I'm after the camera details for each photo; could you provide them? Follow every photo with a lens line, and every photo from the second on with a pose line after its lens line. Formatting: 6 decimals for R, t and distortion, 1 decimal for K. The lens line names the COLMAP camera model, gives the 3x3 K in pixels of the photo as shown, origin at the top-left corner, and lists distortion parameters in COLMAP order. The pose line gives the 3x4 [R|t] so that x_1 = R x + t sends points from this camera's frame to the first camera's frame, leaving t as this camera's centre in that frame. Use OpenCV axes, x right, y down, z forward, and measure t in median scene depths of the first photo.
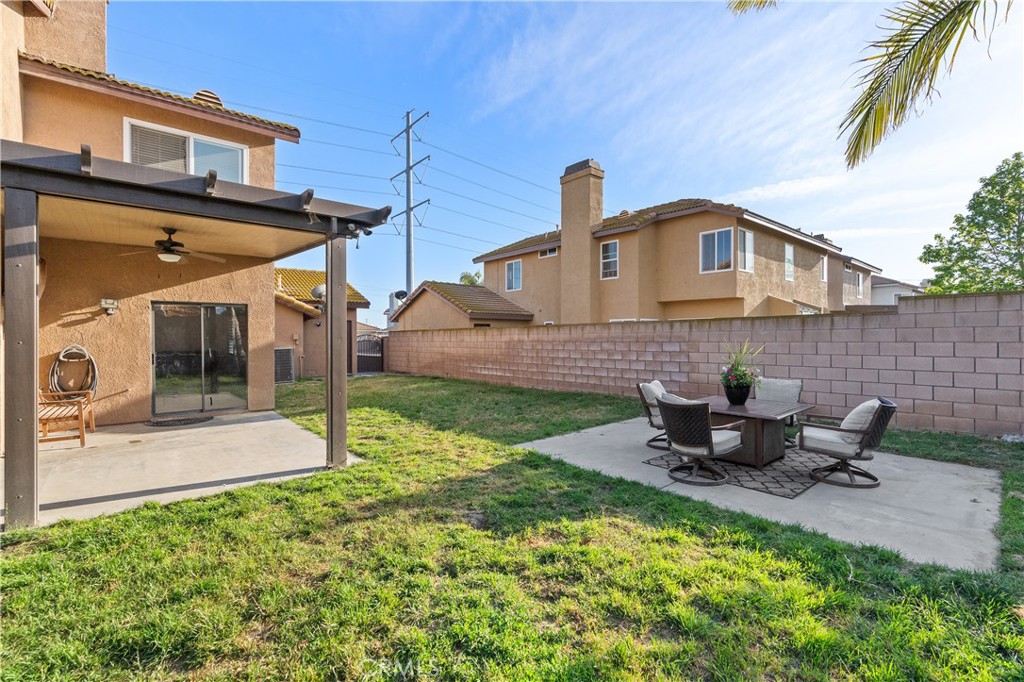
lens RADIAL K [[463.5, 0, 511.1], [0, 463.5, 338.1], [0, 0, 1]] dist [-0.002371, 0.000038]
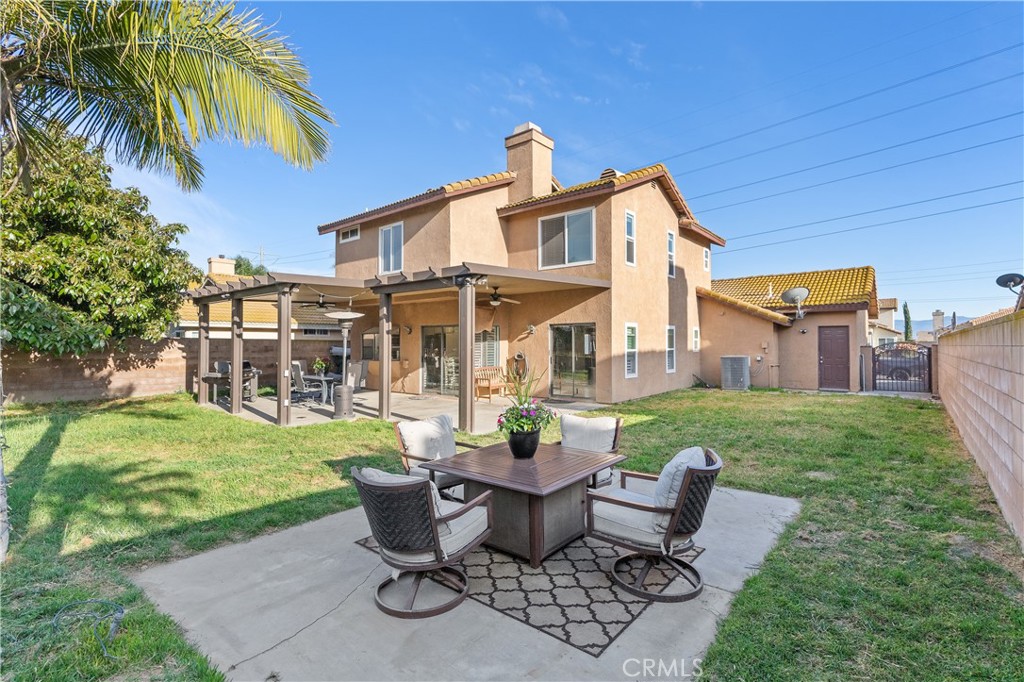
lens RADIAL K [[463.5, 0, 512.2], [0, 463.5, 338.5], [0, 0, 1]] dist [-0.002371, 0.000038]
pose [[0.160608, -0.005800, -0.987001, 0.809255], [-0.002543, 0.999977, -0.006290, -0.020194], [0.987015, 0.003520, 0.160590, 0.608196]]
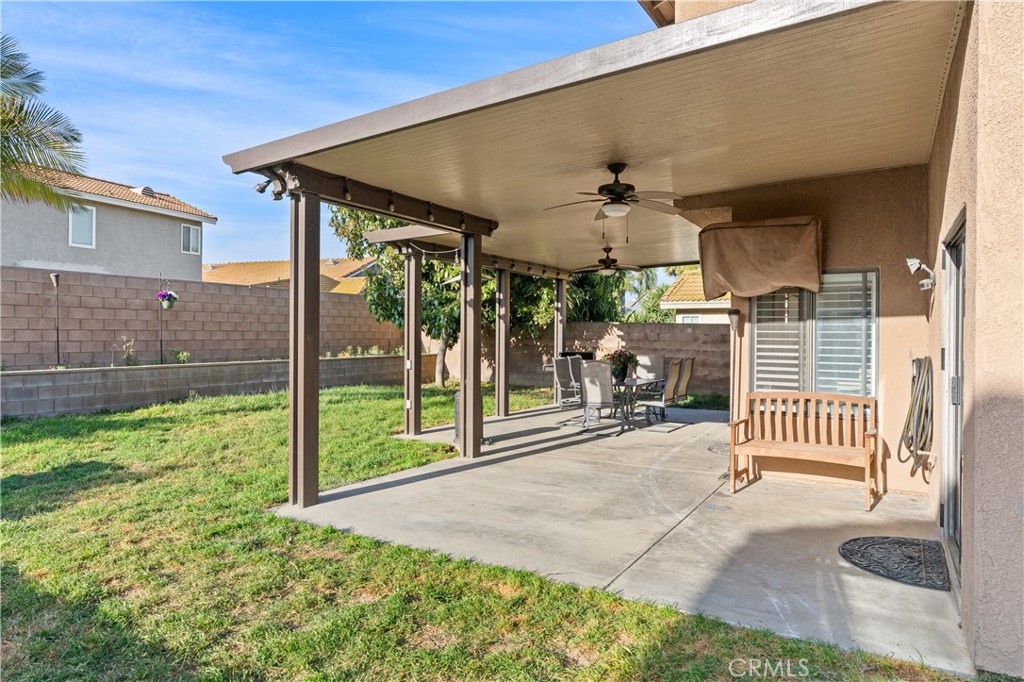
lens RADIAL K [[622.6, 0, 505.3], [0, 622.6, 339.6], [0, 0, 1]] dist [0.009103, 0.000189]
pose [[-0.964782, -0.002044, -0.263044, -0.303103], [-0.006117, 0.999874, 0.014664, -0.004415], [0.262981, 0.015756, -0.964672, 1.417252]]
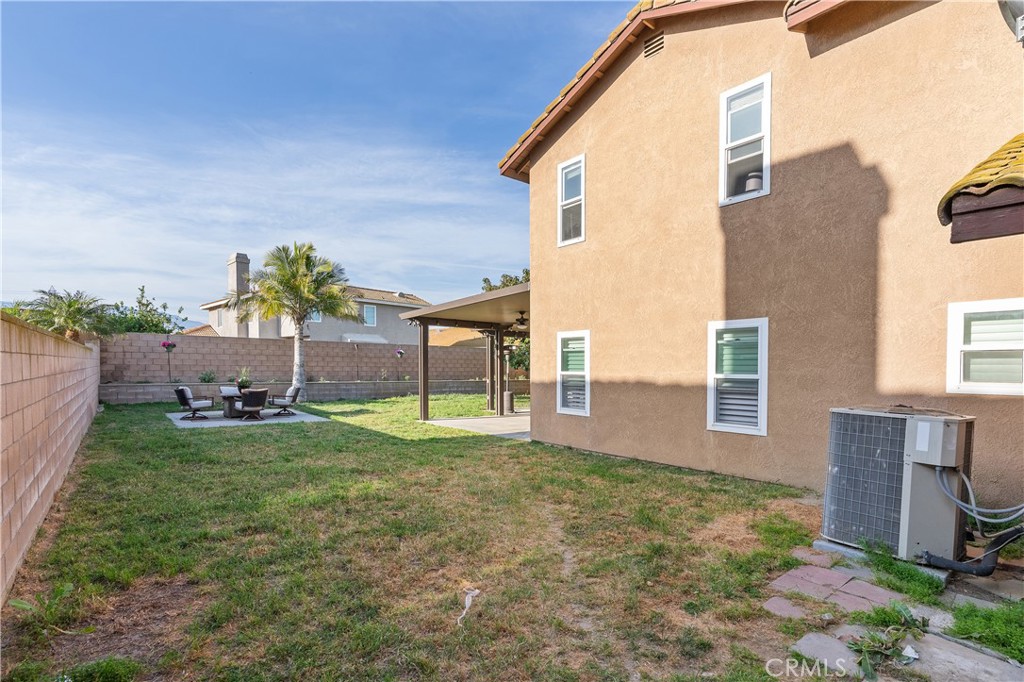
lens RADIAL K [[463.5, 0, 583.5], [0, 463.5, 372.5], [0, 0, 1]] dist [-0.002371, 0.000038]
pose [[-0.995979, -0.006819, -0.089332, -0.667484], [-0.007926, 0.999896, 0.012049, -0.006429], [0.089240, 0.012708, -0.995929, 2.340804]]
